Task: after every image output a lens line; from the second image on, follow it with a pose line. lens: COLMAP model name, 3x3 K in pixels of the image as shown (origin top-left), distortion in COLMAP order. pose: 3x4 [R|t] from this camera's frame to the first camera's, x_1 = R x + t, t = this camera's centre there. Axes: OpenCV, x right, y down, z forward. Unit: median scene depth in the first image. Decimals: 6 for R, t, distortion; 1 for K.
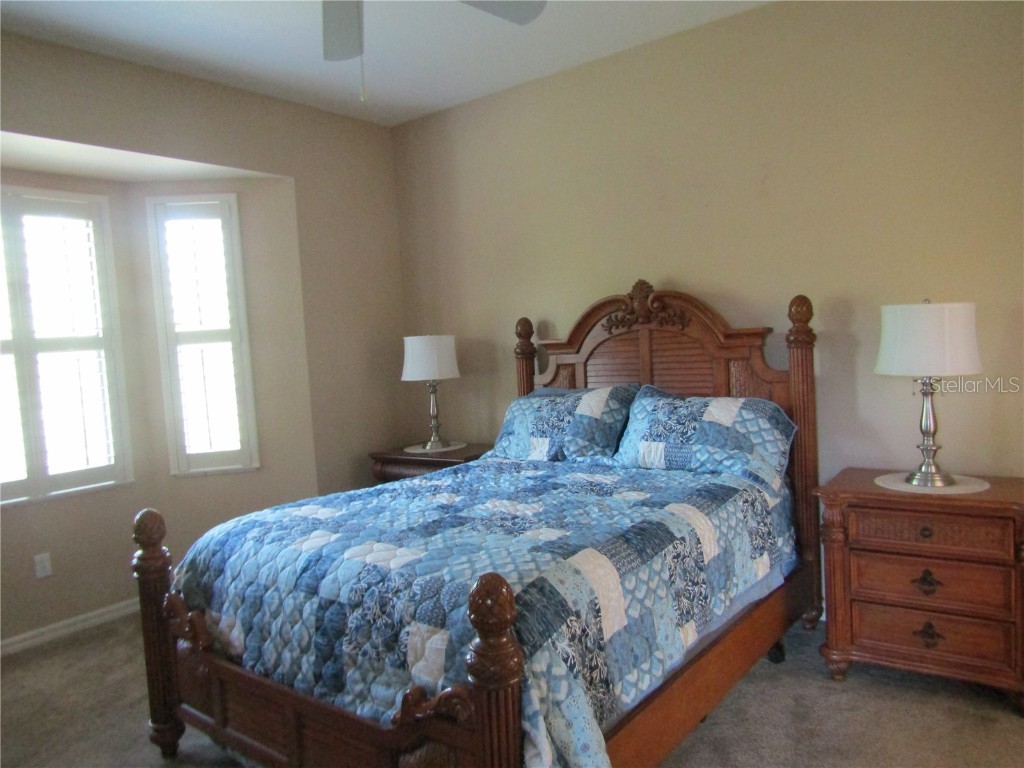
lens RADIAL K [[735.4, 0, 512.1], [0, 735.4, 386.6], [0, 0, 1]] dist [-0.006017, -0.000155]
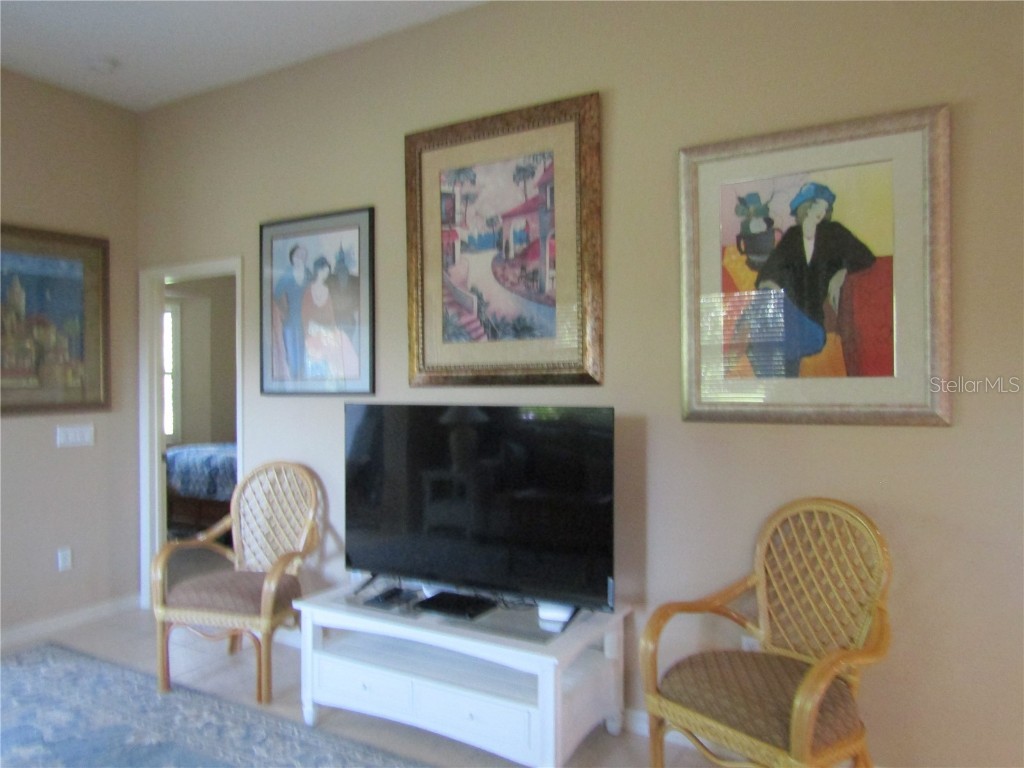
lens RADIAL K [[735.4, 0, 512.1], [0, 735.4, 382.8], [0, 0, 1]] dist [-0.006017, -0.000155]
pose [[0.991627, 0.061605, 0.113493, 0.569260], [-0.054940, 0.996628, -0.060950, 0.056629], [-0.116865, 0.054204, 0.991668, -2.035608]]
